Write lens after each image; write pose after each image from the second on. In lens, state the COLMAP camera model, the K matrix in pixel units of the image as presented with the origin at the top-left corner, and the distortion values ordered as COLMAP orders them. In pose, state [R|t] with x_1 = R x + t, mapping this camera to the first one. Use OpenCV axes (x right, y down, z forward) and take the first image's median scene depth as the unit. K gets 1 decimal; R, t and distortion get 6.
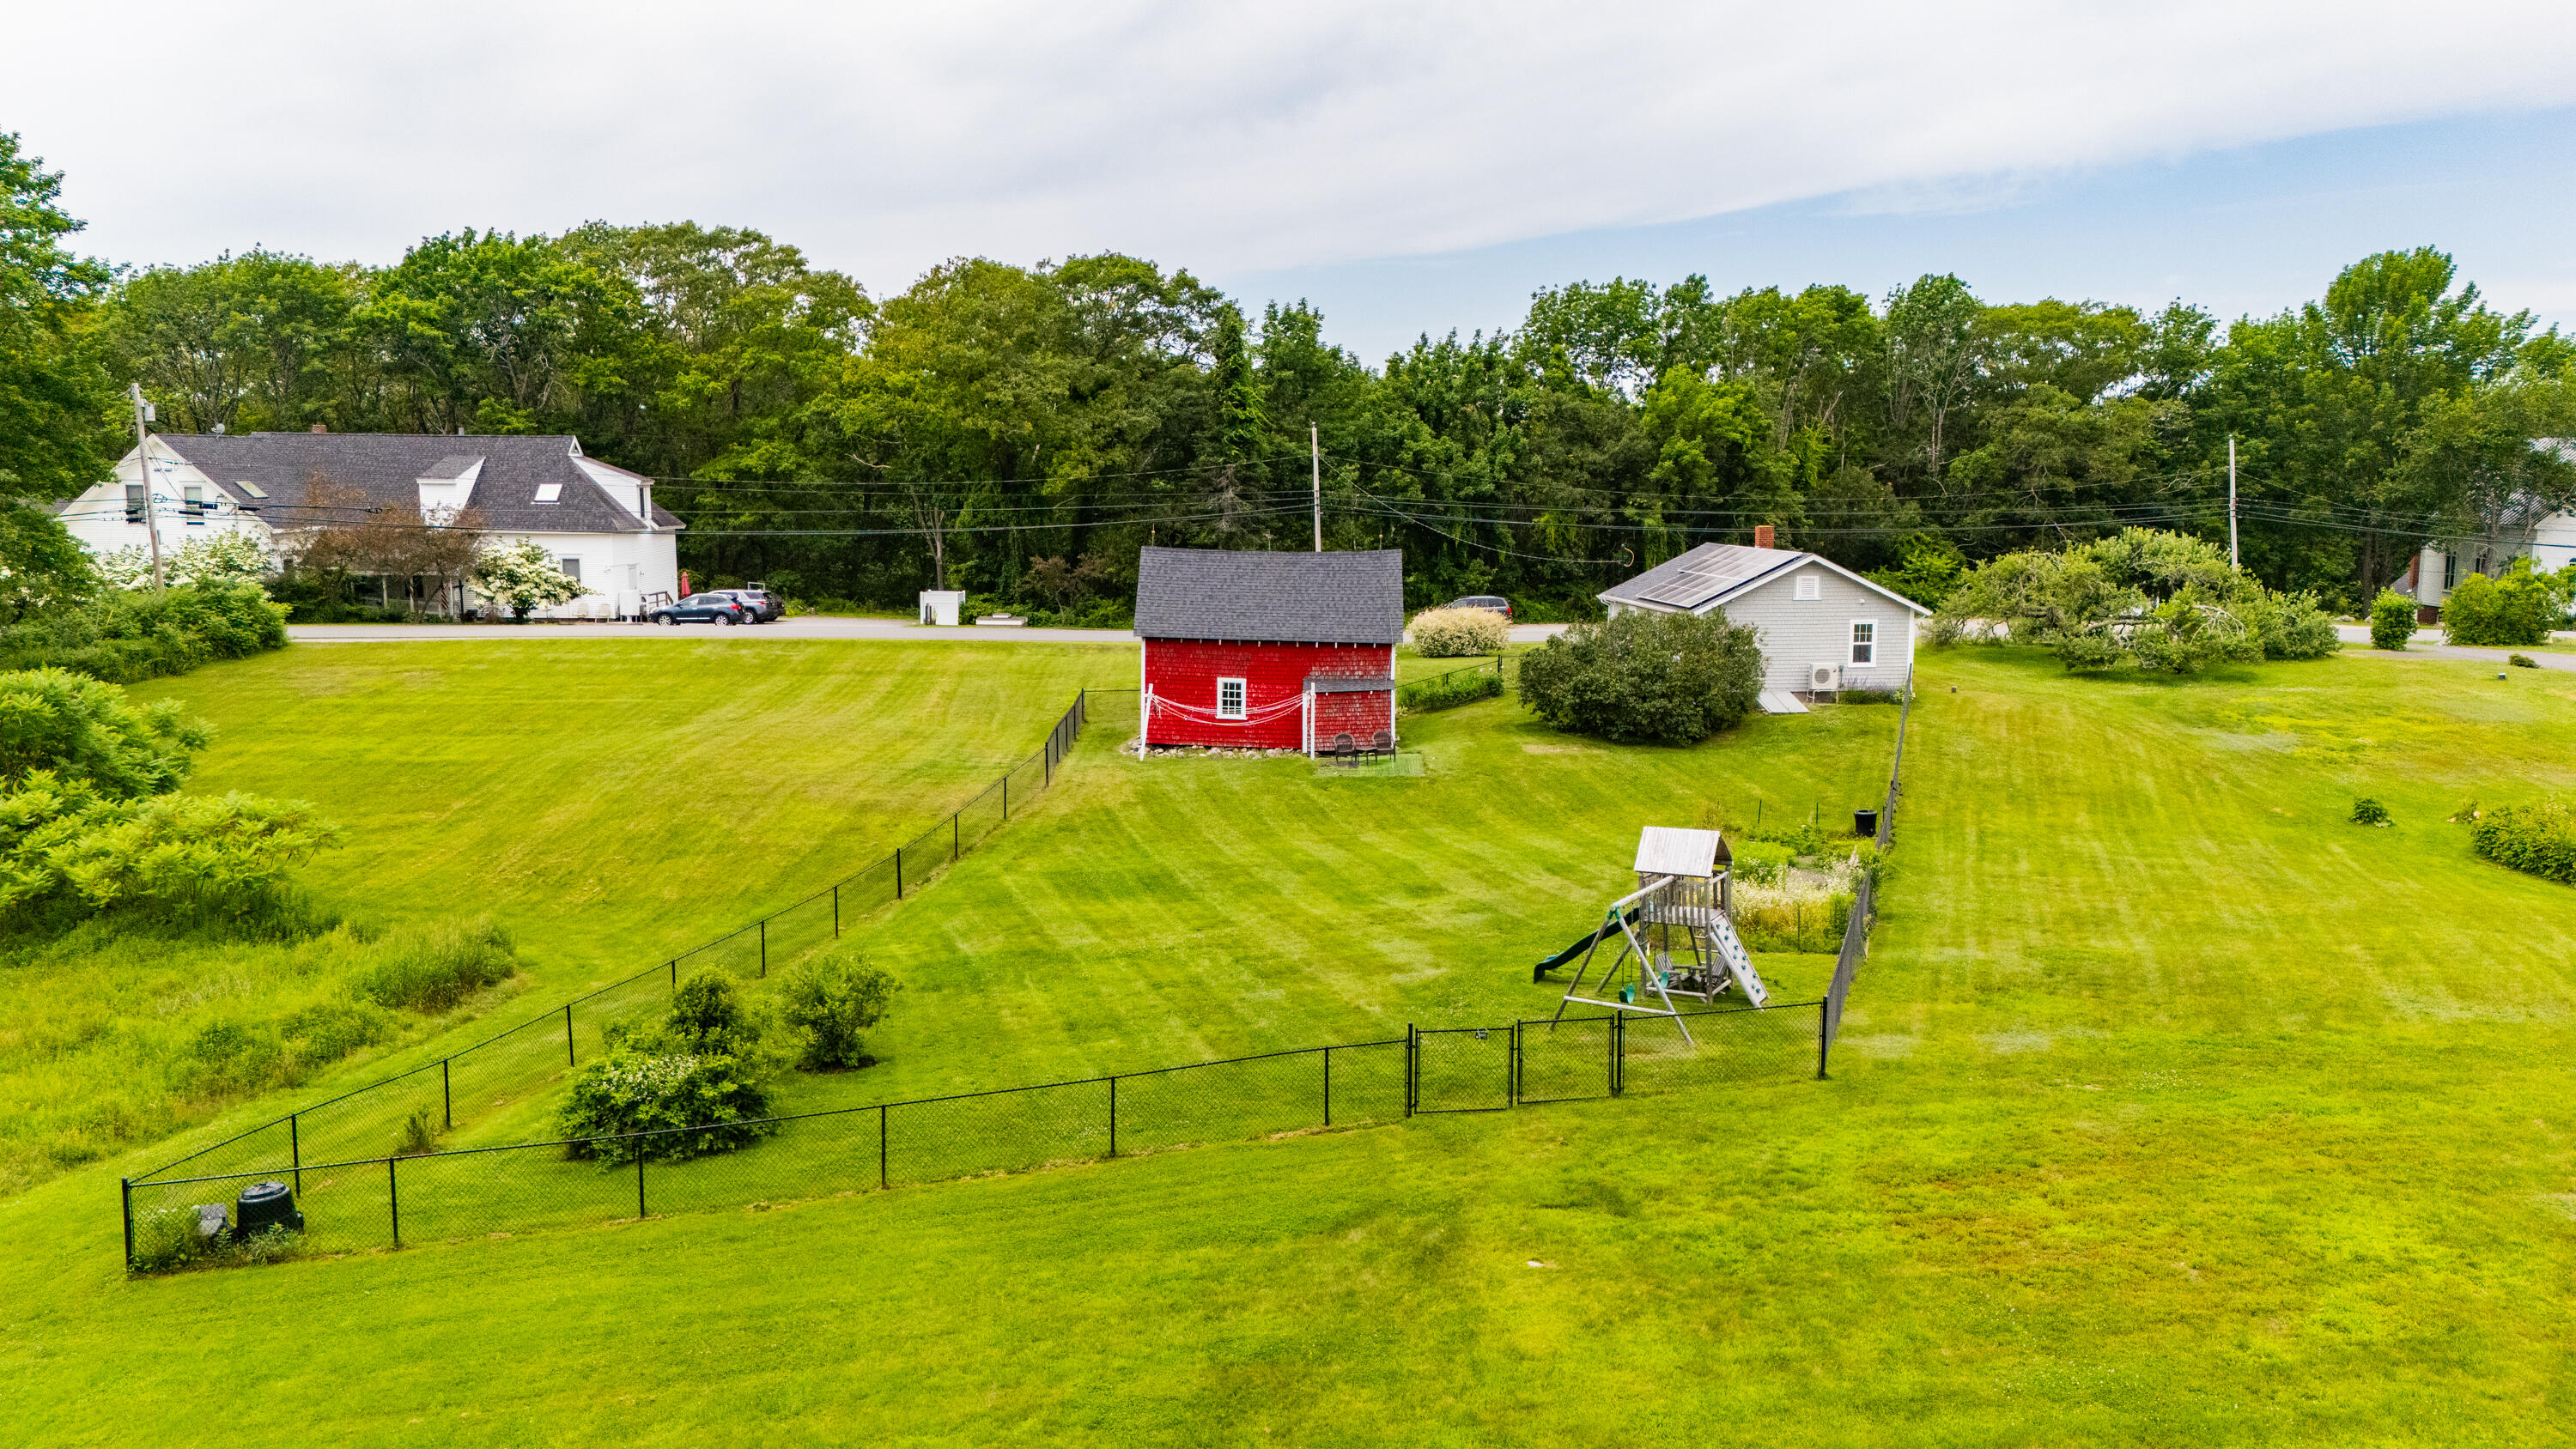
lens RADIAL K [[1865.7, 0, 1347.4], [0, 1865.7, 722.5], [0, 0, 1]] dist [0.094641, -0.098617]
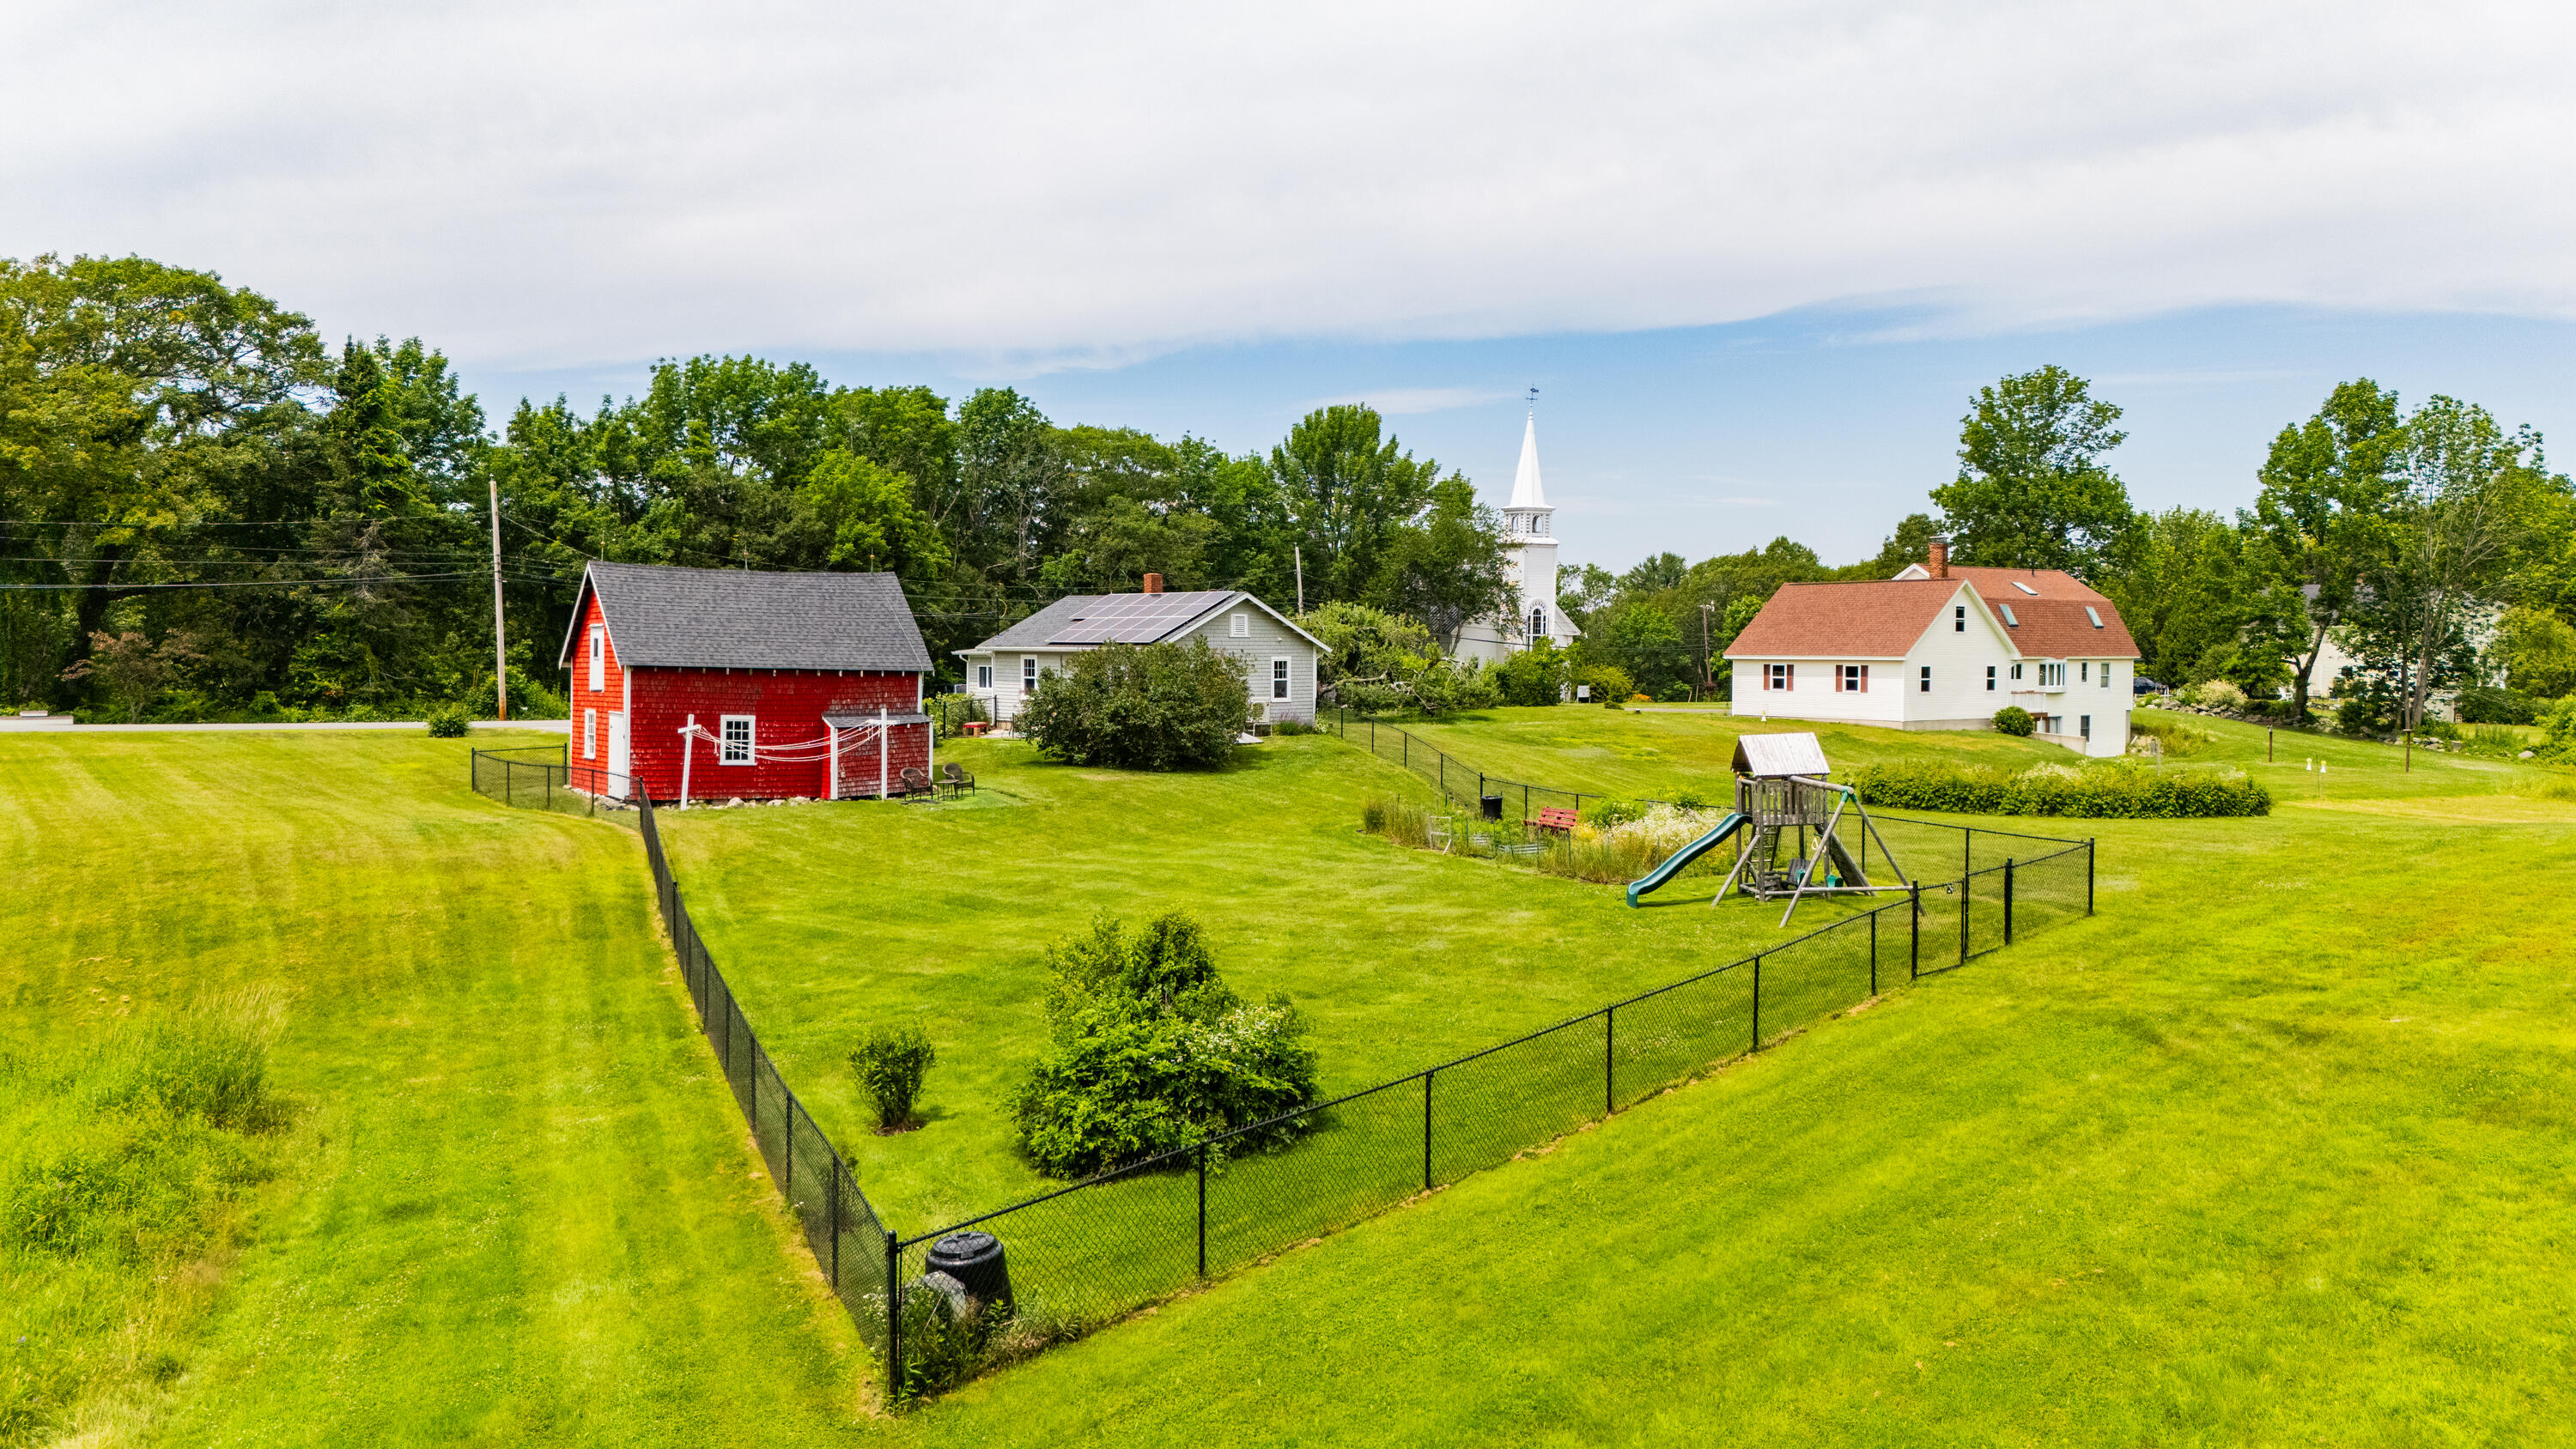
lens RADIAL K [[1845.9, 0, 1342.7], [0, 1845.9, 734.1], [0, 0, 1]] dist [0.073620, -0.071588]
pose [[0.811247, -0.032401, 0.583806, -0.296926], [0.077784, 0.995569, -0.052834, 0.044816], [-0.579507, 0.088273, 0.810173, 0.152794]]
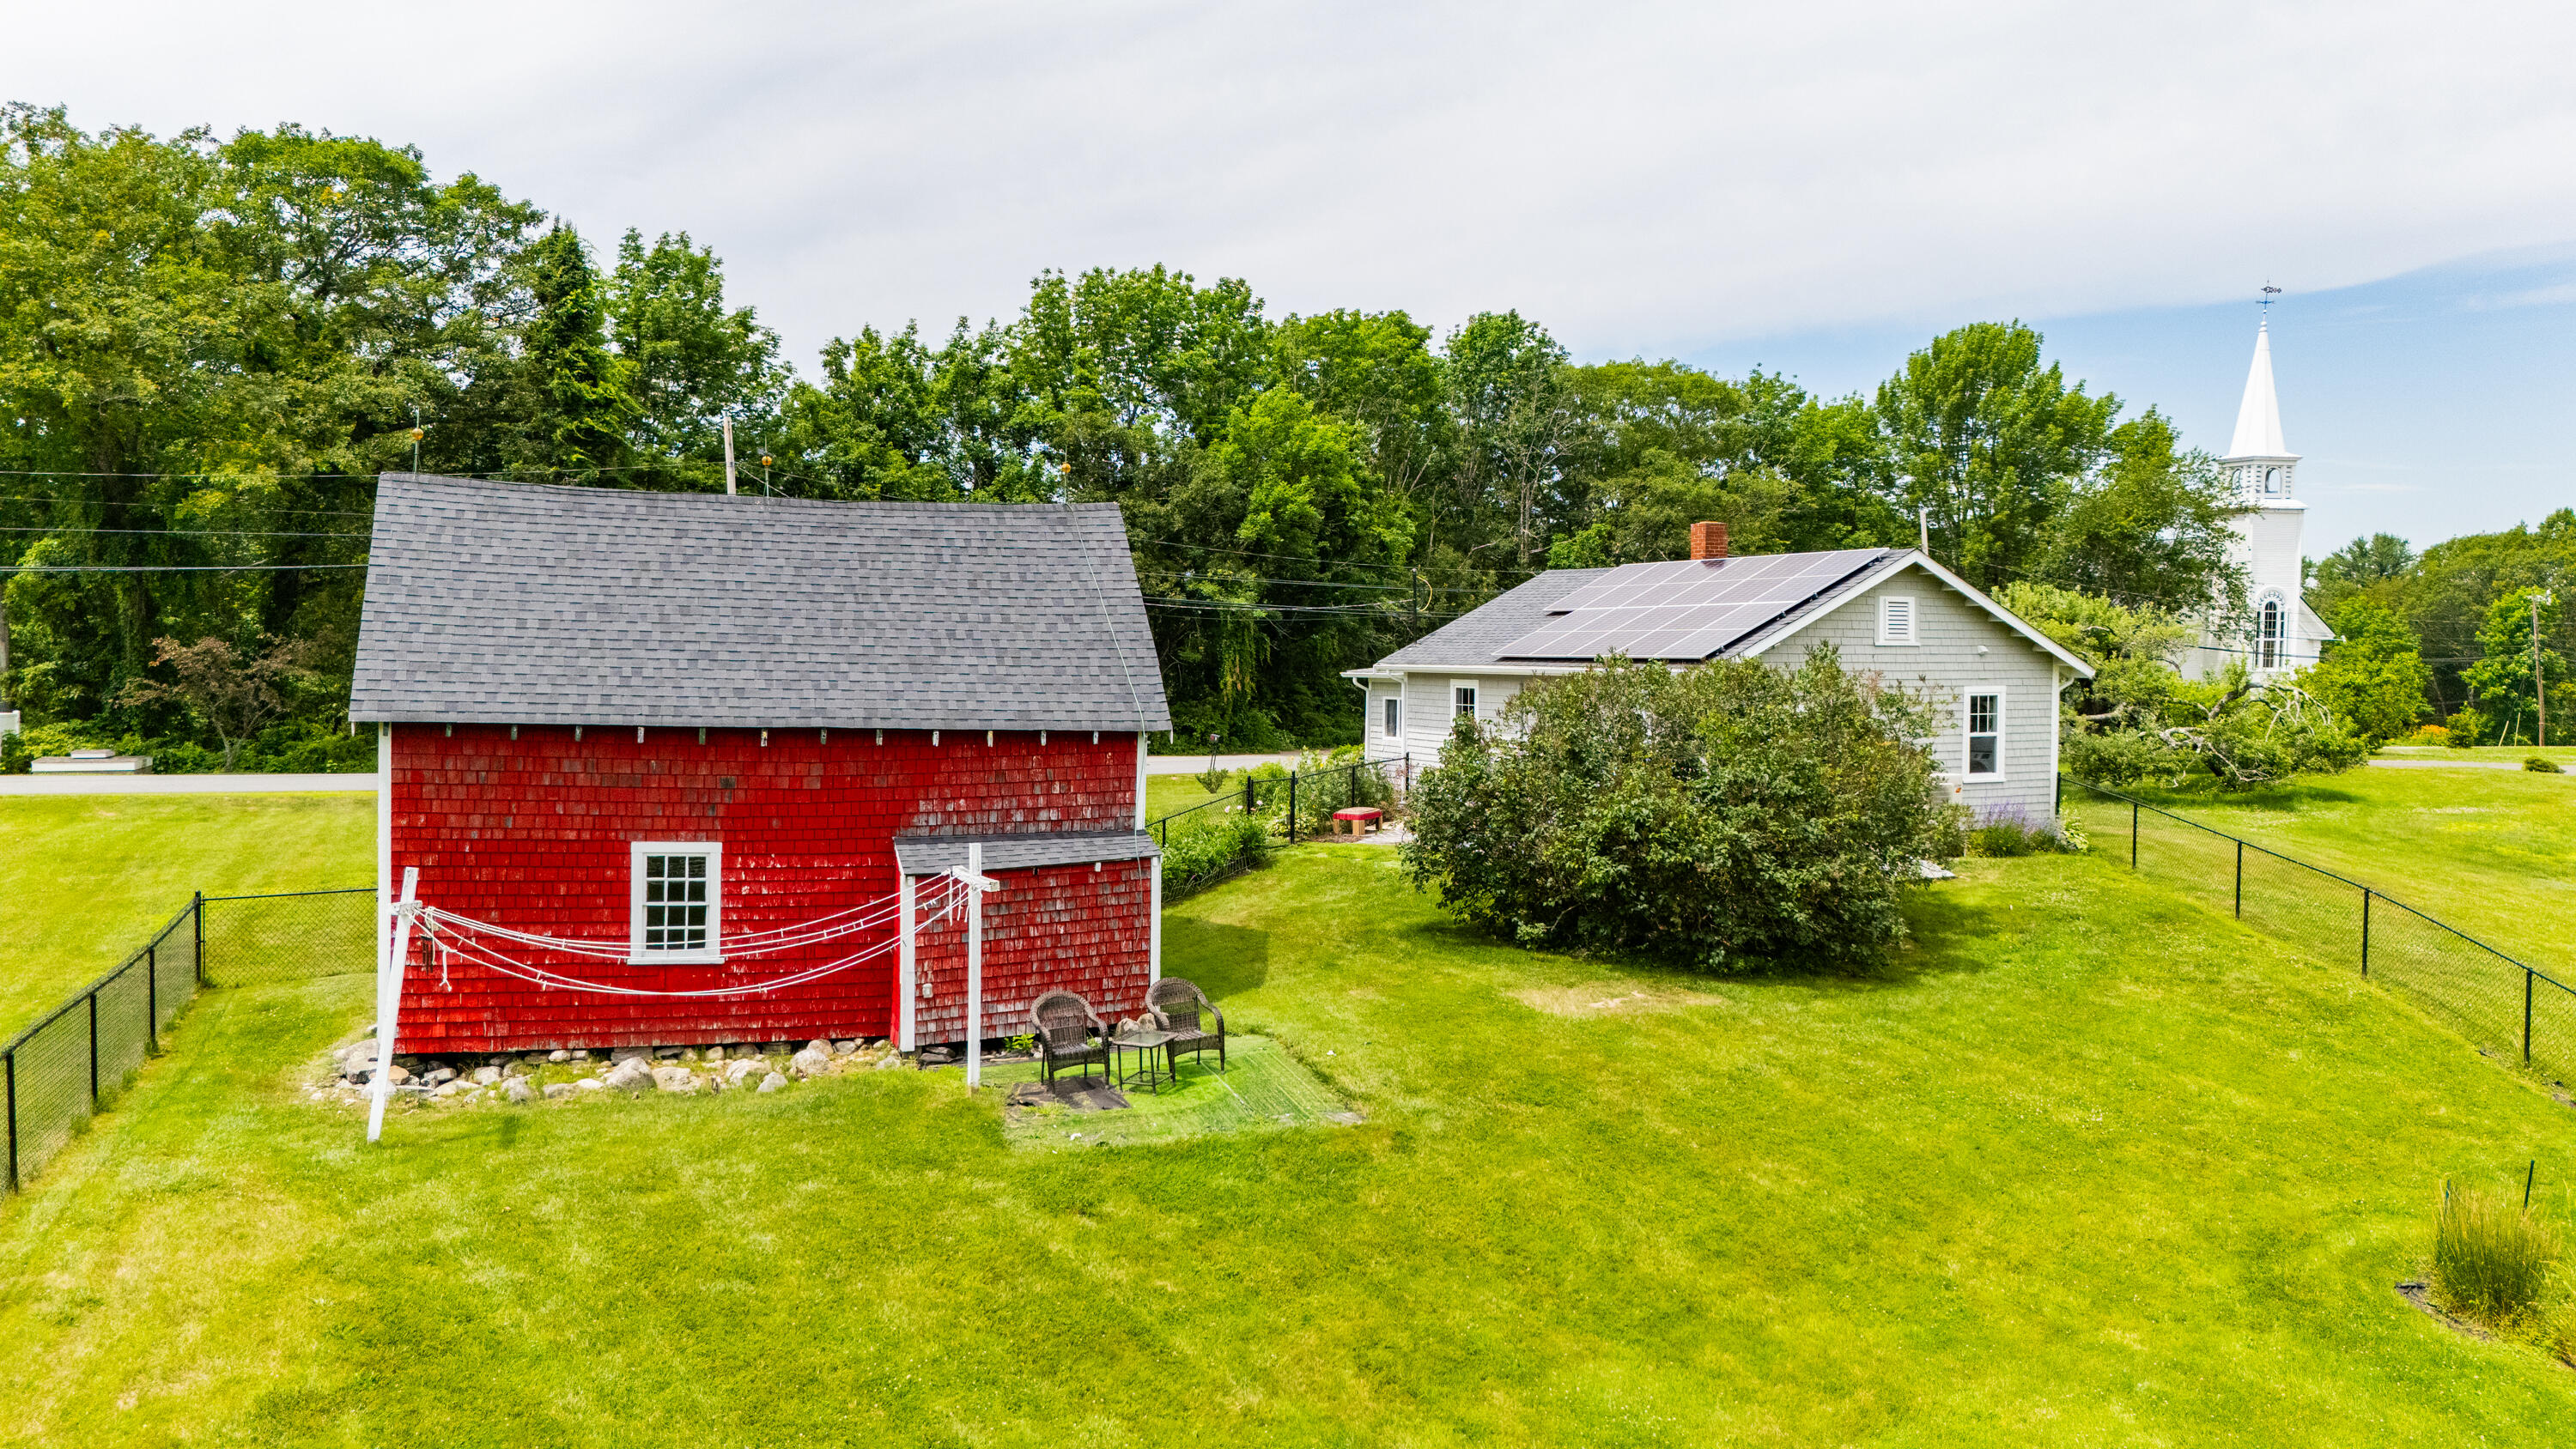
lens RADIAL K [[1931.9, 0, 1288.0], [0, 1931.9, 724.5], [0, 0, 1]] dist [0.109693, -0.116104]
pose [[0.951399, -0.015009, 0.307594, -0.058690], [0.042285, 0.995718, -0.082203, -0.010143], [-0.305043, 0.091215, 0.947960, 0.566887]]
